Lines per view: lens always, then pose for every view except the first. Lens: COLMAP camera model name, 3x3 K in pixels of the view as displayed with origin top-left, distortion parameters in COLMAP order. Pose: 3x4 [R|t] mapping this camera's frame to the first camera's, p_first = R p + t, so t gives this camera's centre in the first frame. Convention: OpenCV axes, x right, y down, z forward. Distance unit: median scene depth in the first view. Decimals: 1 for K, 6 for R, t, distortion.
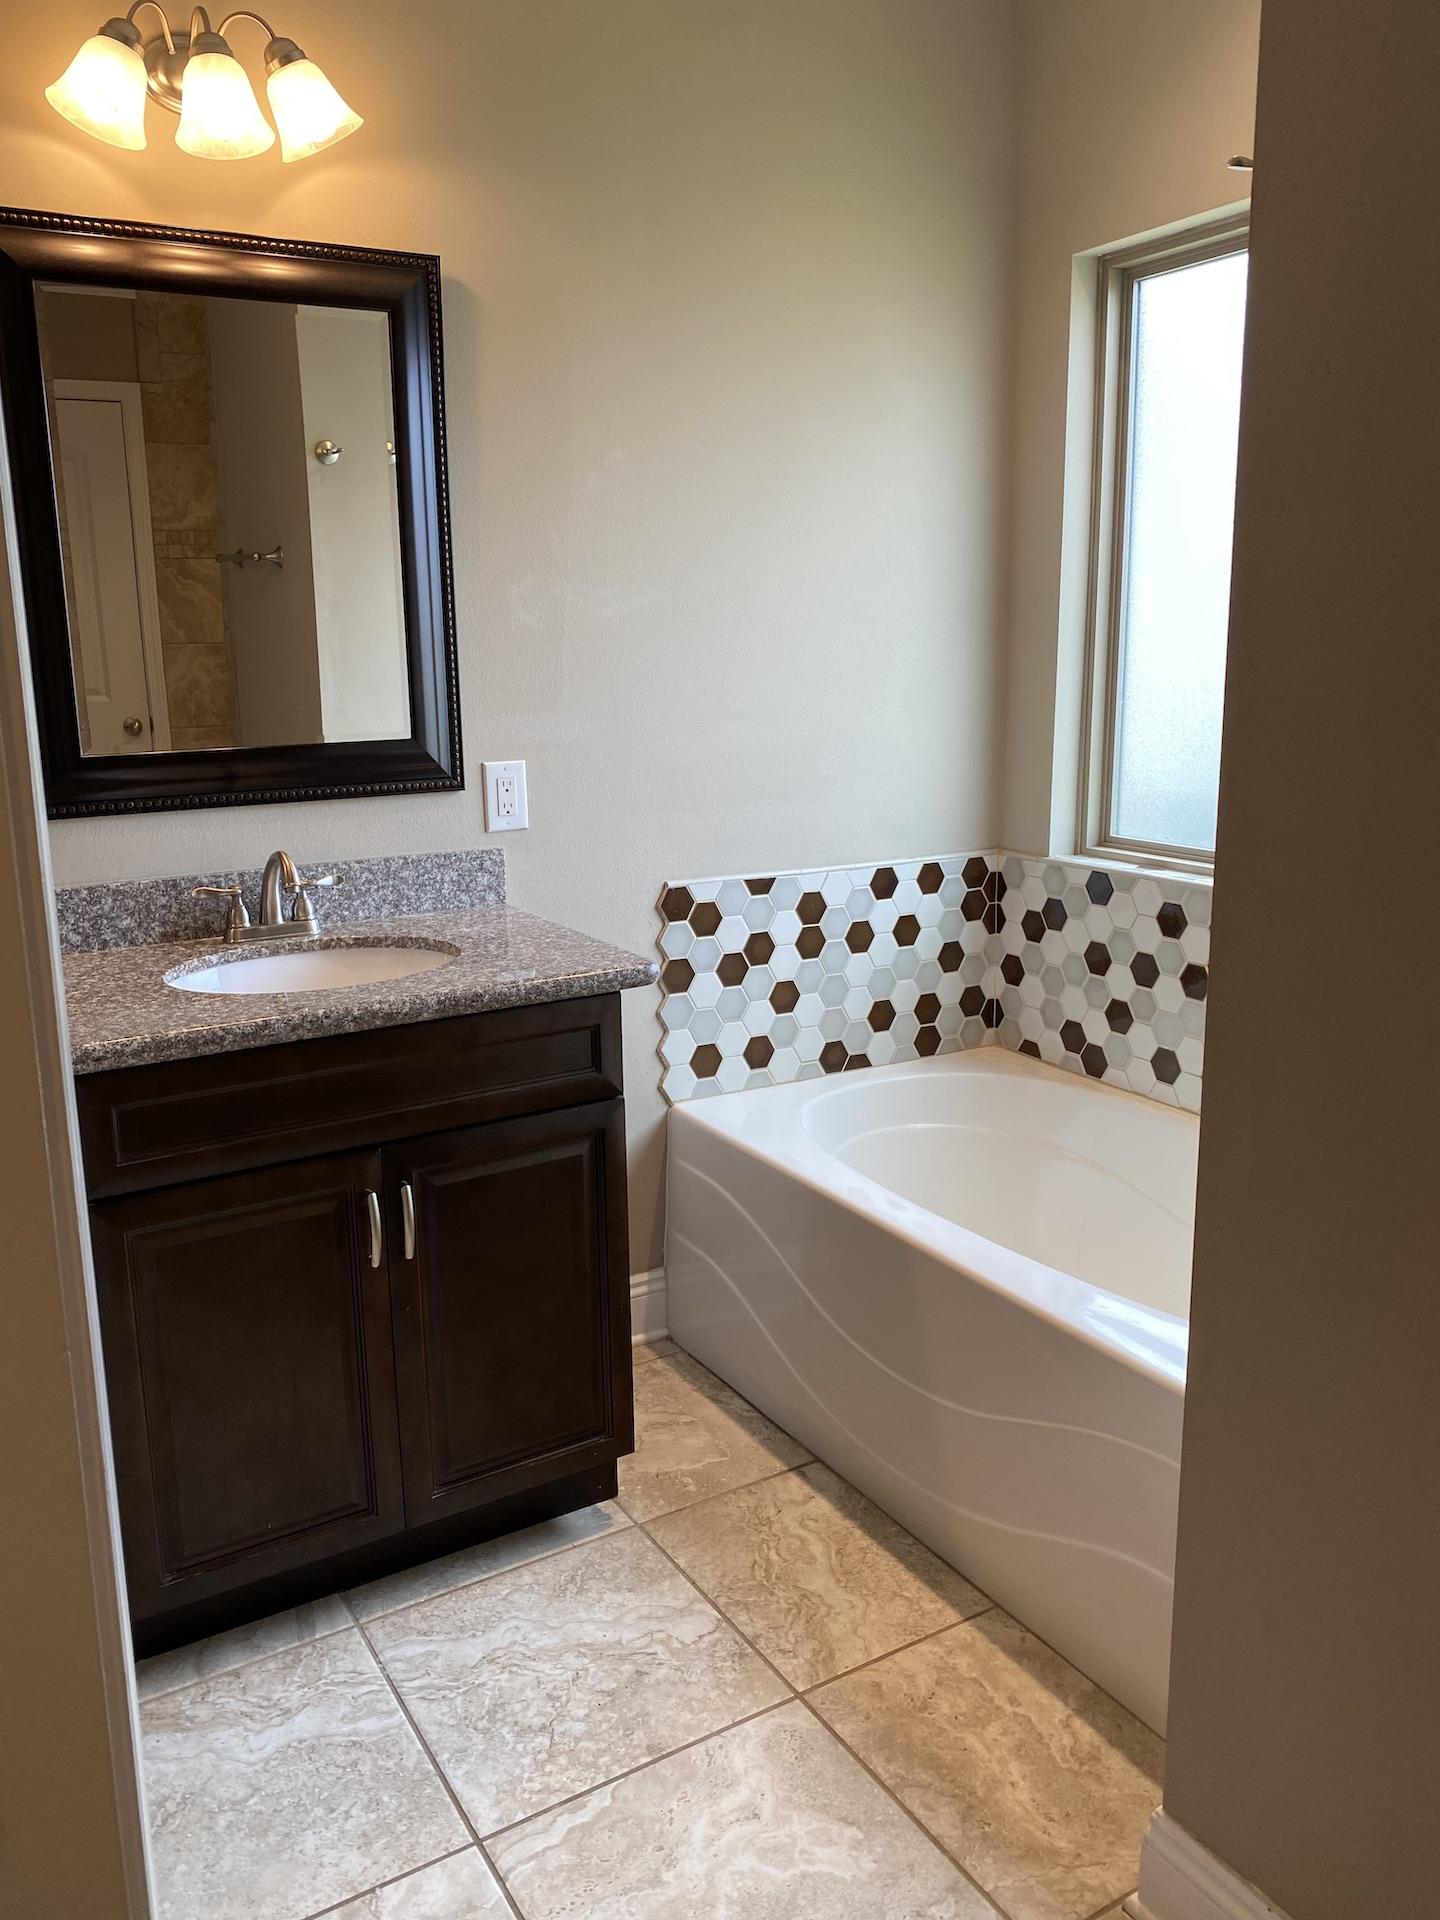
lens RADIAL K [[1502.3, 0, 703.9], [0, 1502.3, 923.7], [0, 0, 1]] dist [-0.016721, 0.004849]
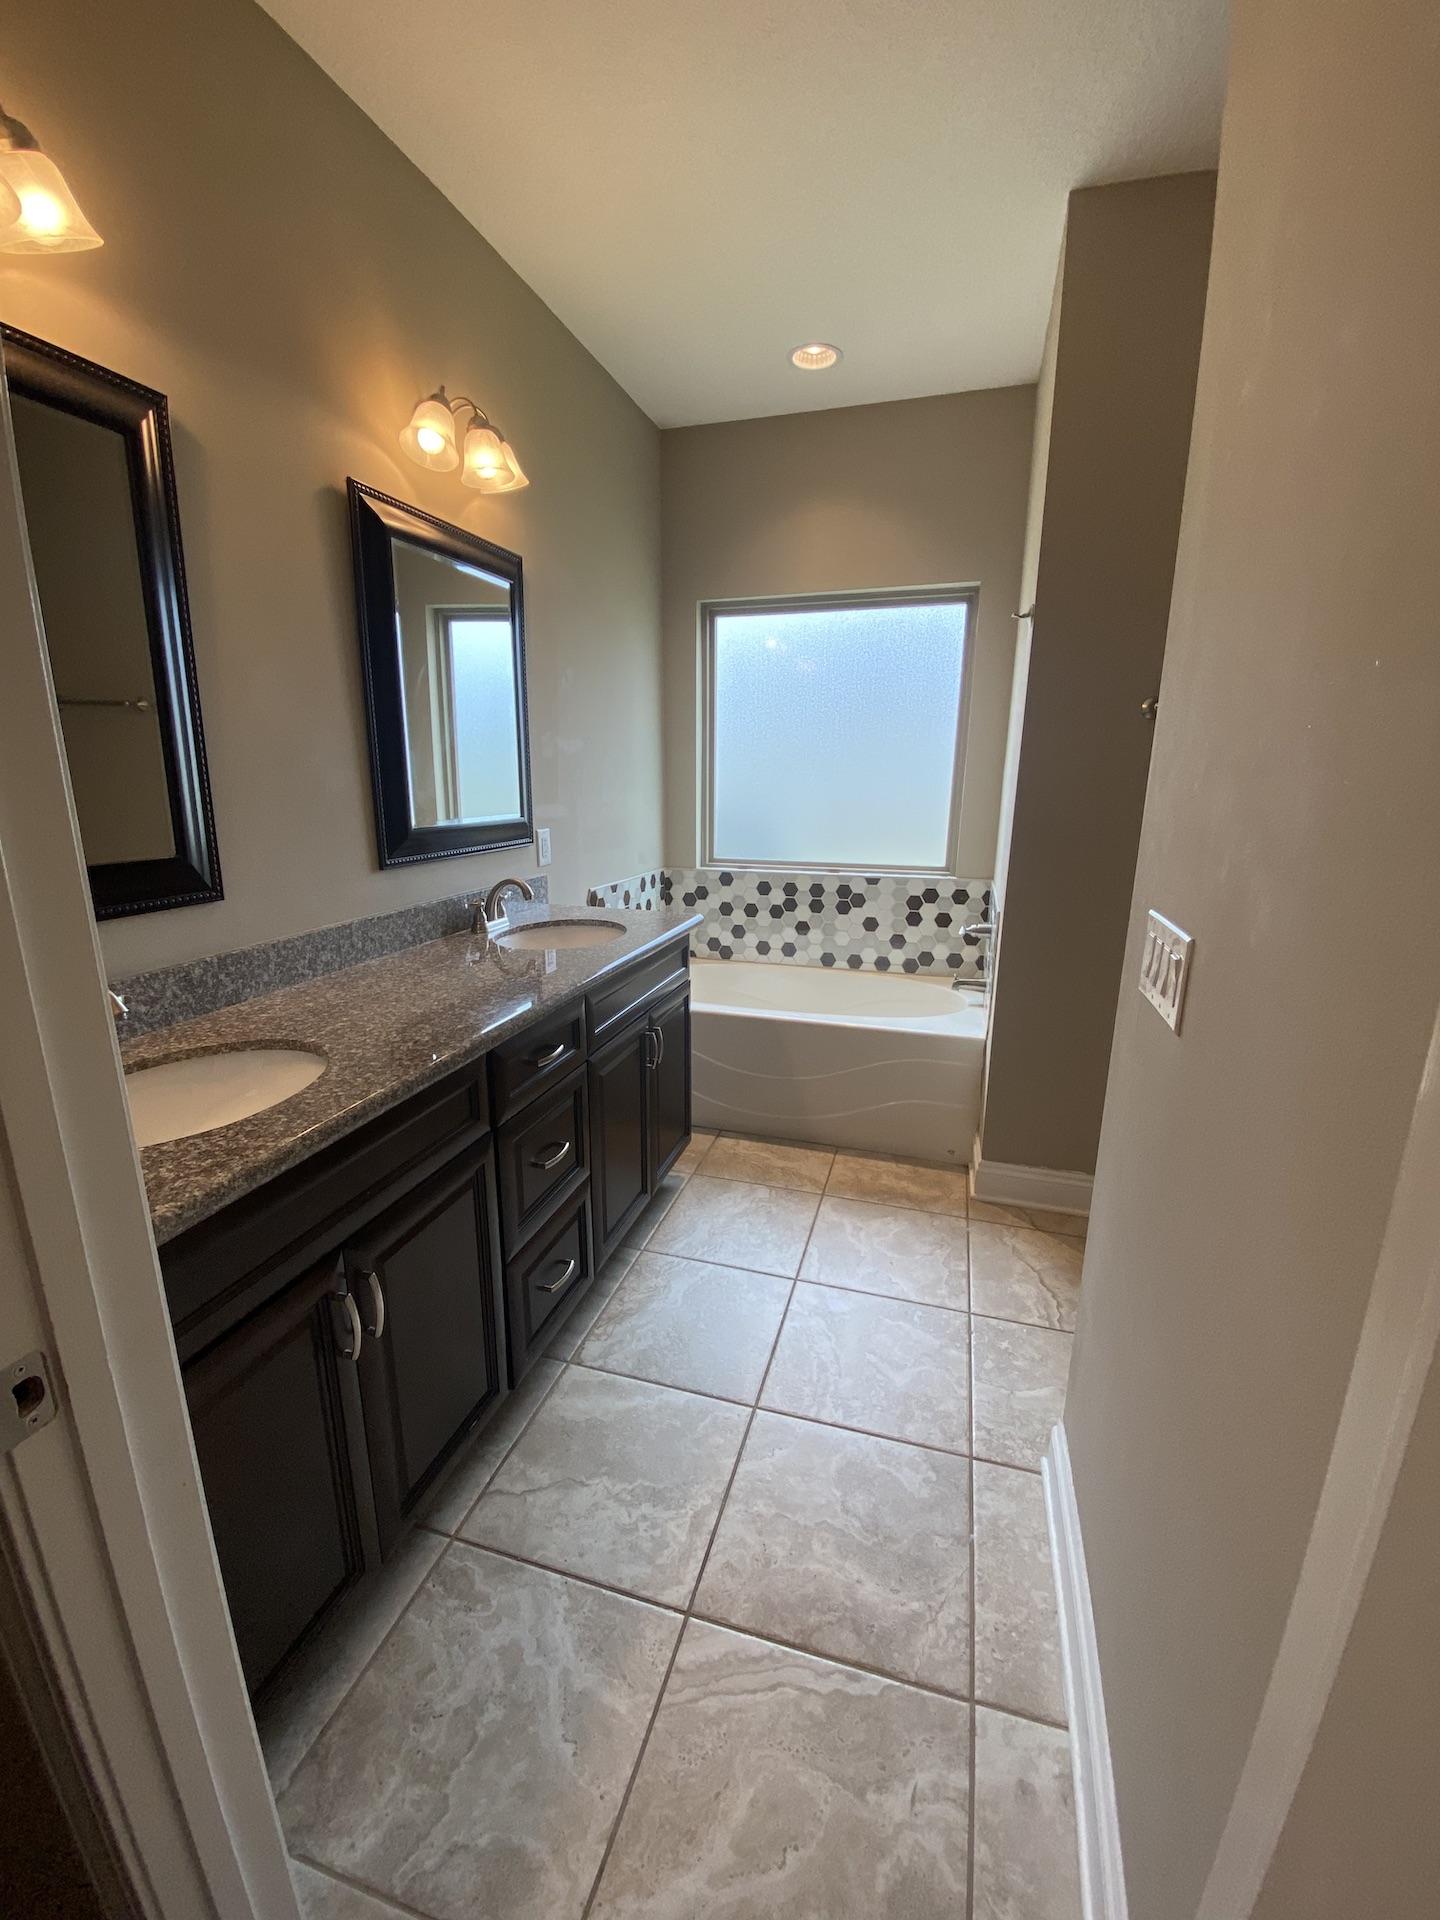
lens RADIAL K [[788.4, 0, 730.6], [0, 788.4, 953.5], [0, 0, 1]] dist [0.011915, -0.015476]
pose [[0.720322, -0.133156, 0.680739, -0.604829], [0.112939, 0.990820, 0.074303, 0.001245], [-0.684384, 0.023359, 0.728748, 0.092268]]
